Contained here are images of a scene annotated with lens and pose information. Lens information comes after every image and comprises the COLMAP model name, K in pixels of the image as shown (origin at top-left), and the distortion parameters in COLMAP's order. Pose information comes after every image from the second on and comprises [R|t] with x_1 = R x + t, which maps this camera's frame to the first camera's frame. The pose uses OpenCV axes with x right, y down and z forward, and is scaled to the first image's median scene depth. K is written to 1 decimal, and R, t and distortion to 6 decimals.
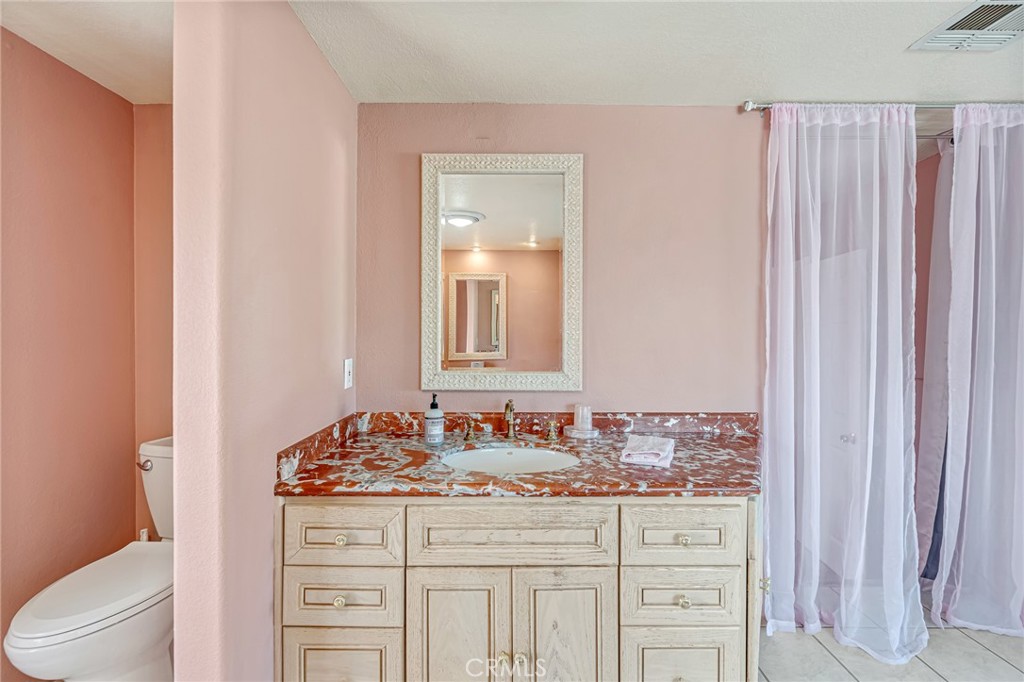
lens RADIAL K [[458.1, 0, 512.0], [0, 458.1, 341.0], [0, 0, 1]] dist [-0.007694, -0.000174]
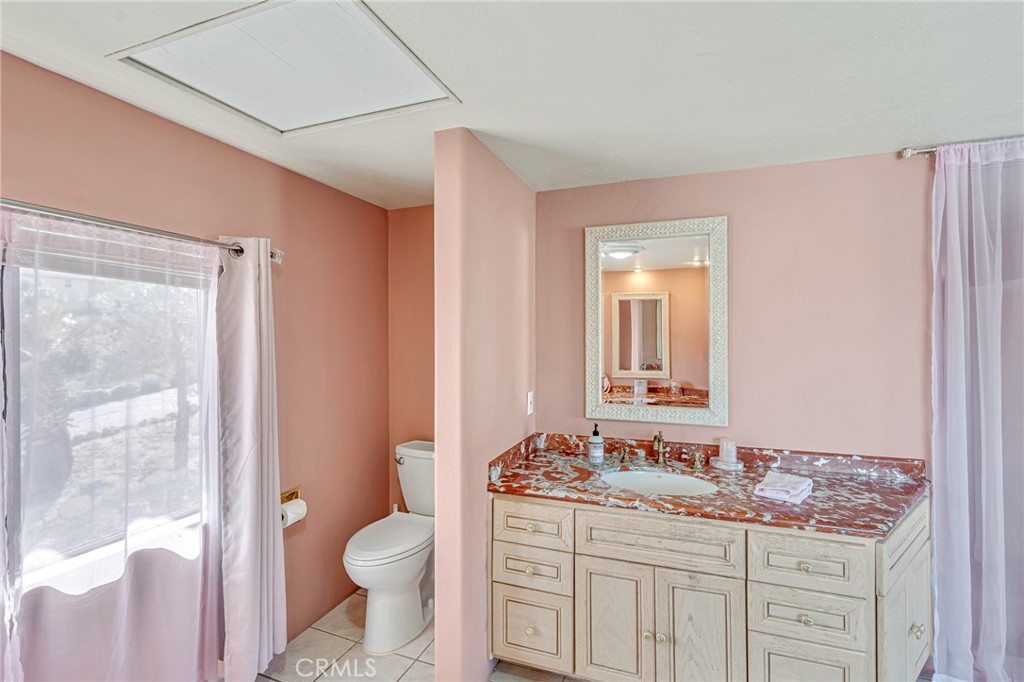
lens RADIAL K [[471.1, 0, 504.5], [0, 471.1, 334.5], [0, 0, 1]] dist [-0.002644, 0.000178]
pose [[0.933466, -0.008598, -0.358563, 0.075872], [0.000402, 0.999737, -0.022928, -0.120201], [0.358666, 0.021259, 0.933224, -0.370228]]
